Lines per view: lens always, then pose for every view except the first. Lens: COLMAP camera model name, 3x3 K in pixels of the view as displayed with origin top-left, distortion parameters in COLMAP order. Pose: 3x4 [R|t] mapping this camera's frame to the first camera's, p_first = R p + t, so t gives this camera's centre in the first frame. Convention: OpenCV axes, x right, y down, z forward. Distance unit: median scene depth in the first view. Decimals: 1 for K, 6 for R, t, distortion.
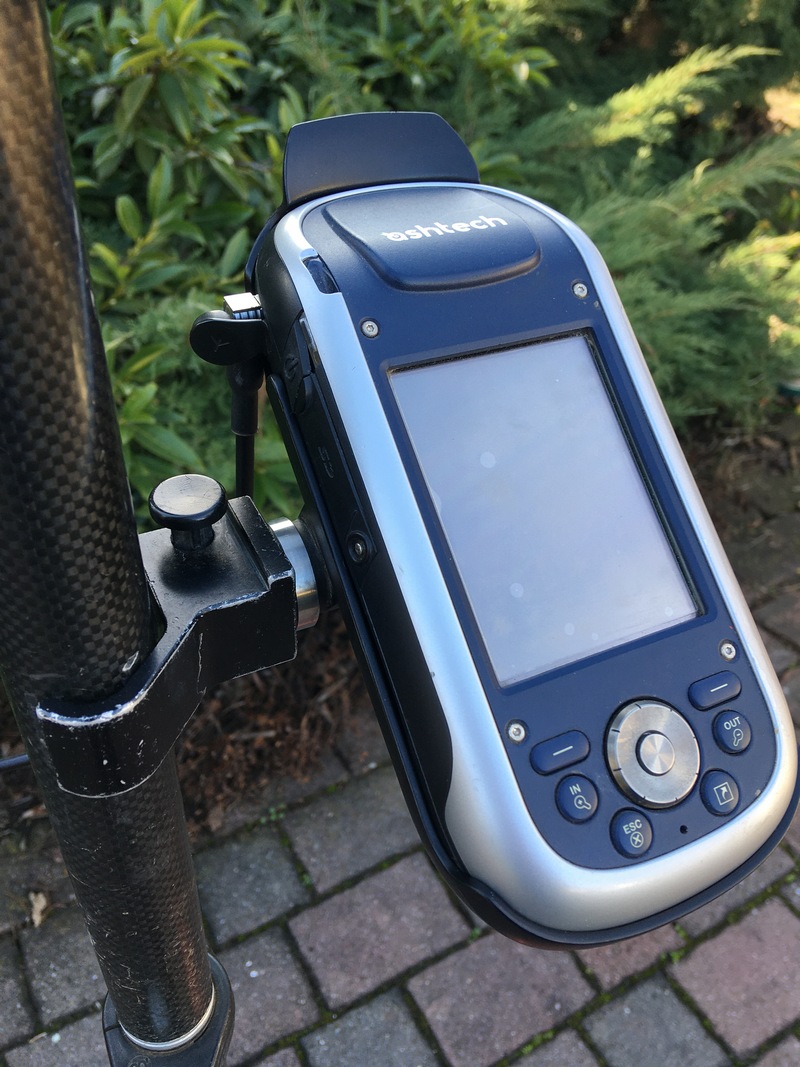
lens RADIAL K [[904.7, 0, 402.7], [0, 904.7, 531.2], [0, 0, 1]] dist [0.105033, -0.168657]
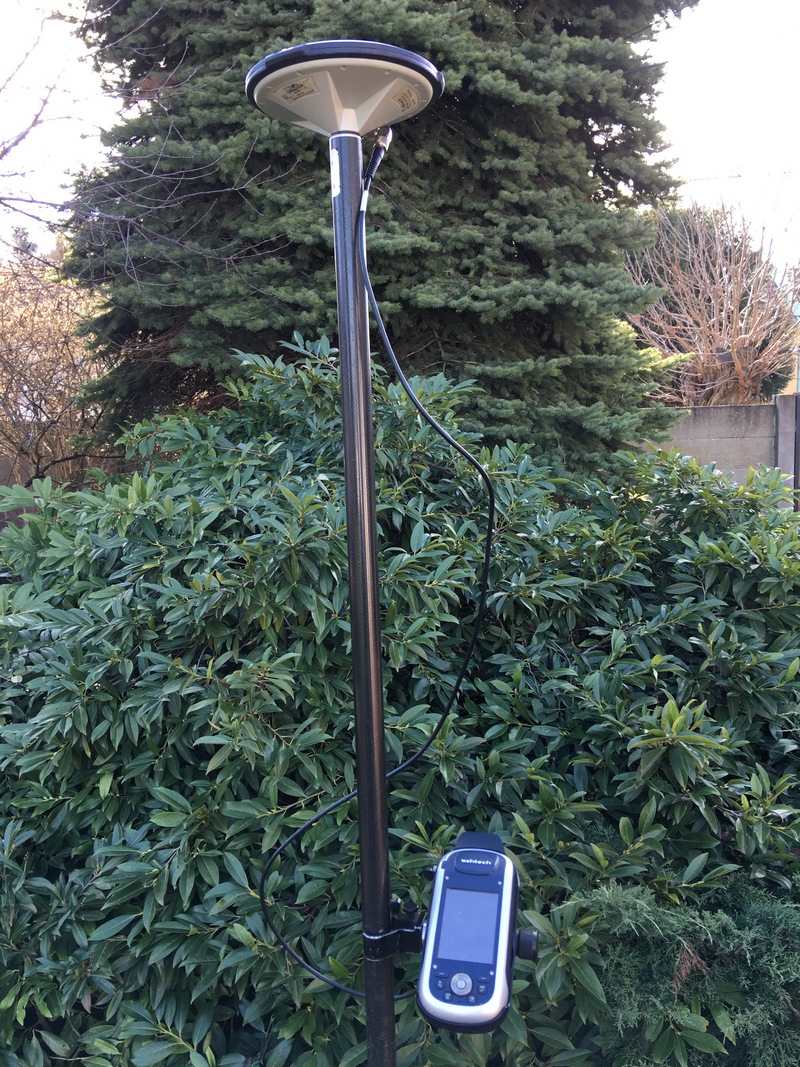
lens RADIAL K [[904.7, 0, 400.7], [0, 904.7, 531.4], [0, 0, 1]] dist [0.105033, -0.168657]
pose [[0.758148, -0.021446, -0.651730, 0.479514], [-0.359578, 0.820020, -0.445276, 0.083806], [0.543981, 0.571933, 0.613985, -0.509899]]
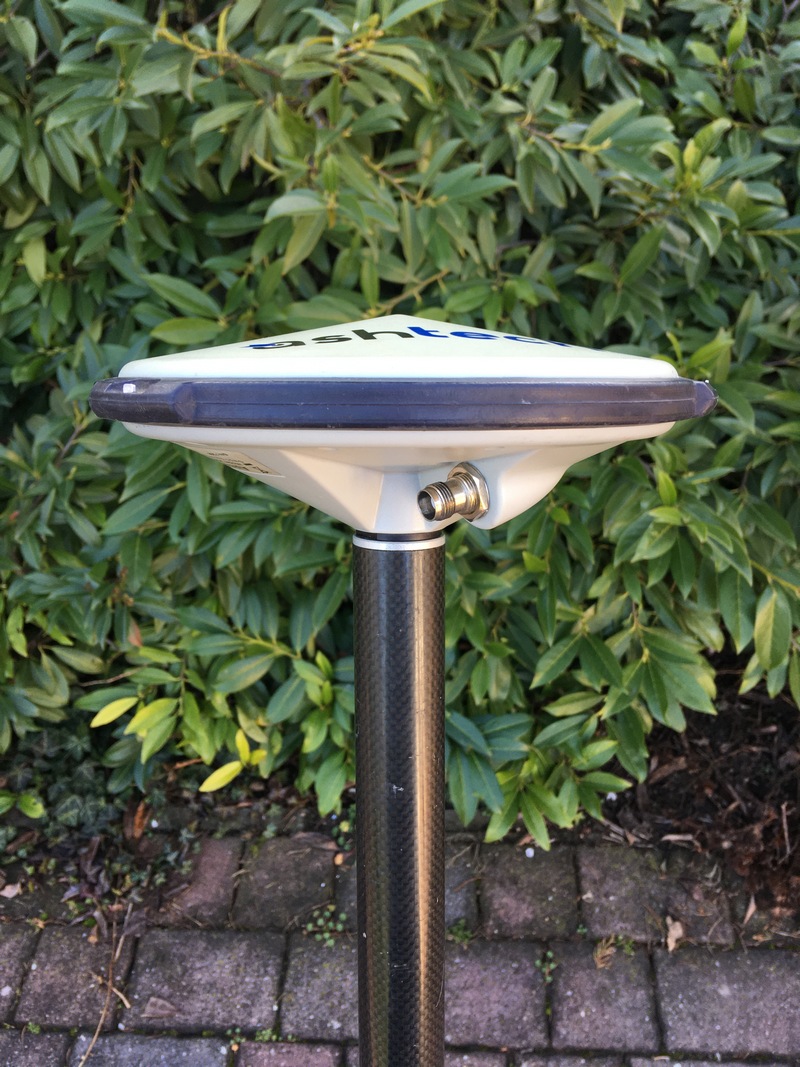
lens RADIAL K [[904.7, 0, 395.6], [0, 904.7, 527.9], [0, 0, 1]] dist [0.105033, -0.168657]
pose [[0.843929, 0.310652, -0.437355, -0.351554], [-0.292611, 0.949876, 0.110067, -0.065087], [0.449625, 0.035086, 0.892528, -0.121993]]
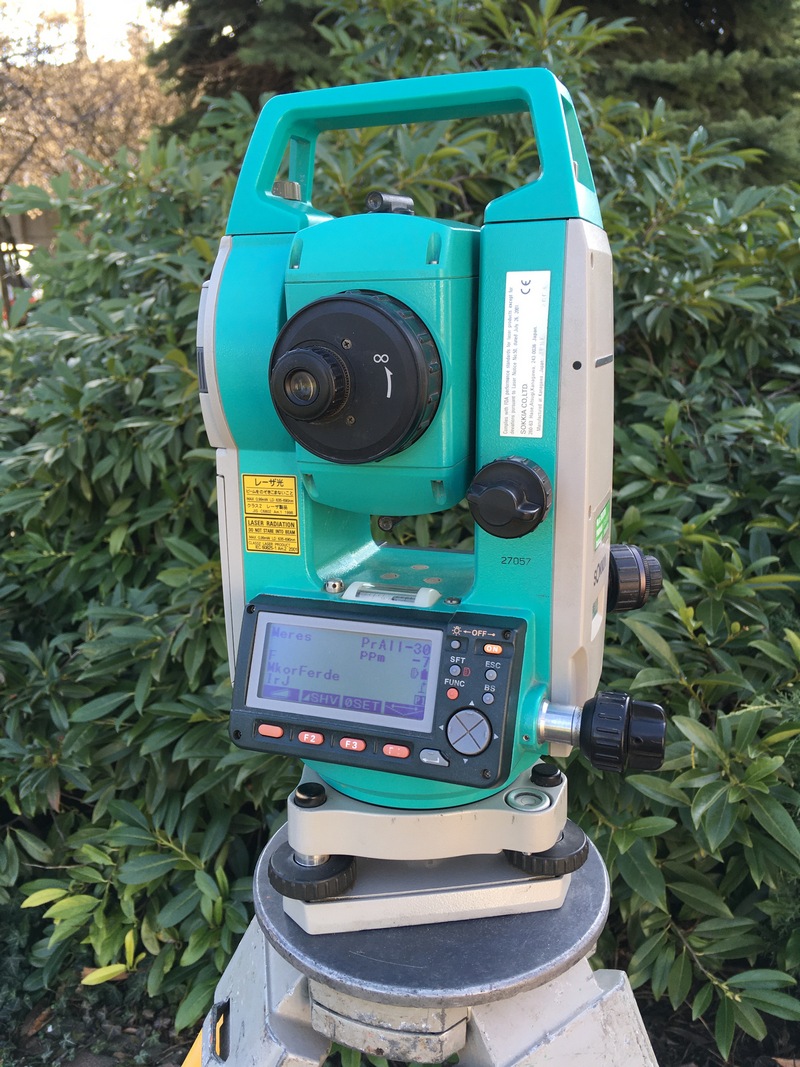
lens RADIAL K [[904.7, 0, 405.3], [0, 904.7, 542.2], [0, 0, 1]] dist [0.105033, -0.168657]
pose [[0.665315, 0.127535, -0.735589, 0.134609], [-0.428670, 0.871947, -0.236540, 0.038392], [0.611227, 0.472698, 0.634789, 0.012168]]
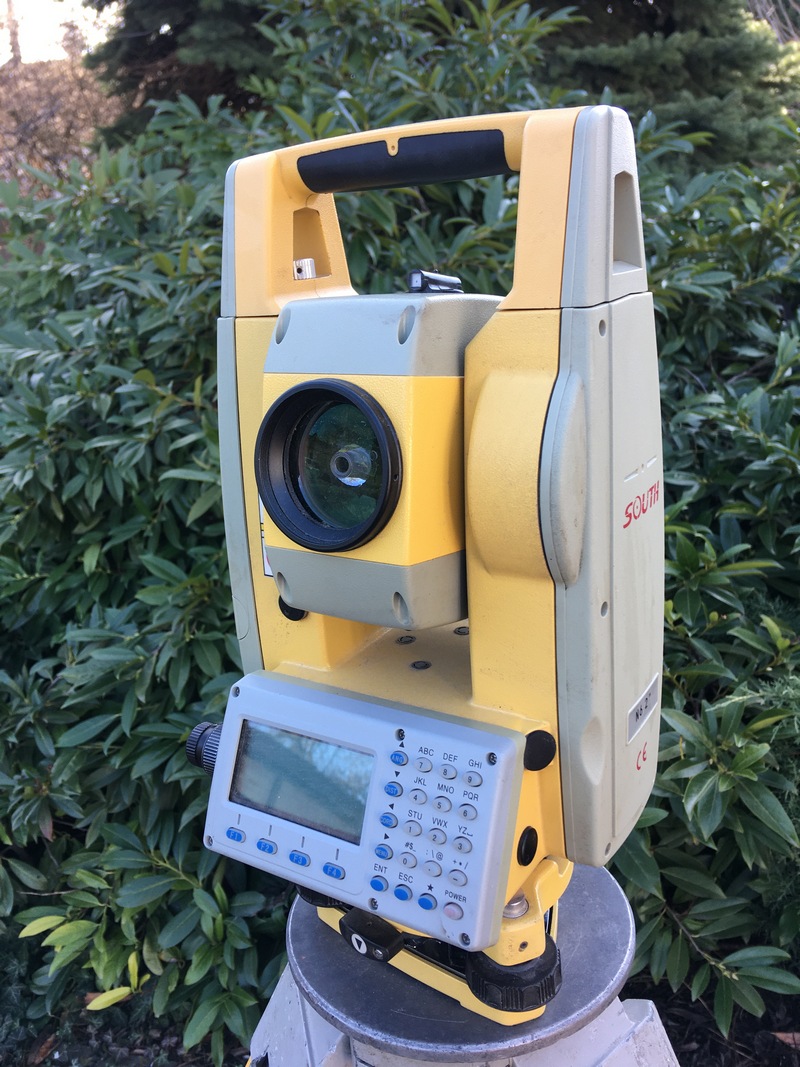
lens RADIAL K [[904.7, 0, 408.6], [0, 904.7, 539.7], [0, 0, 1]] dist [0.105033, -0.168657]
pose [[0.700512, 0.097493, -0.706950, 0.125176], [-0.368336, 0.897870, -0.241160, 0.022457], [0.611238, 0.429331, 0.664878, -0.013894]]
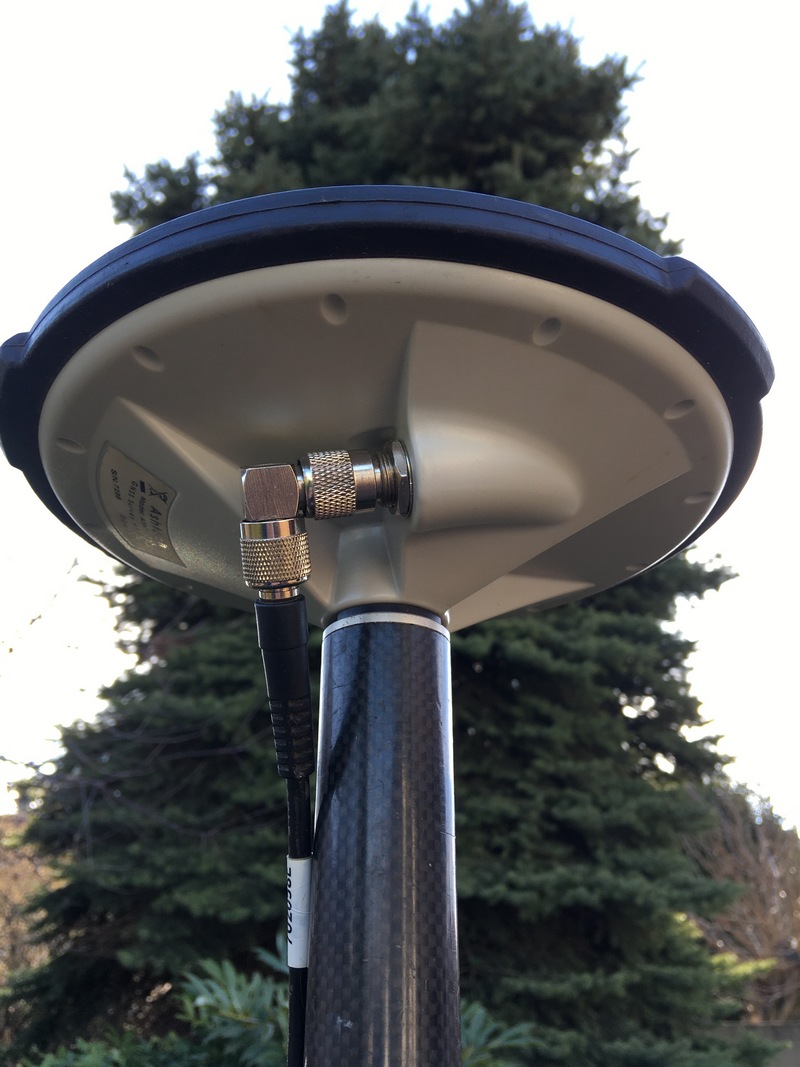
lens RADIAL K [[904.7, 0, 397.3], [0, 904.7, 550.6], [0, 0, 1]] dist [0.105033, -0.168657]
pose [[0.757312, -0.349050, -0.551944, 0.062739], [-0.390342, 0.435639, -0.811081, -0.363075], [0.523556, 0.829688, 0.193666, -0.298469]]
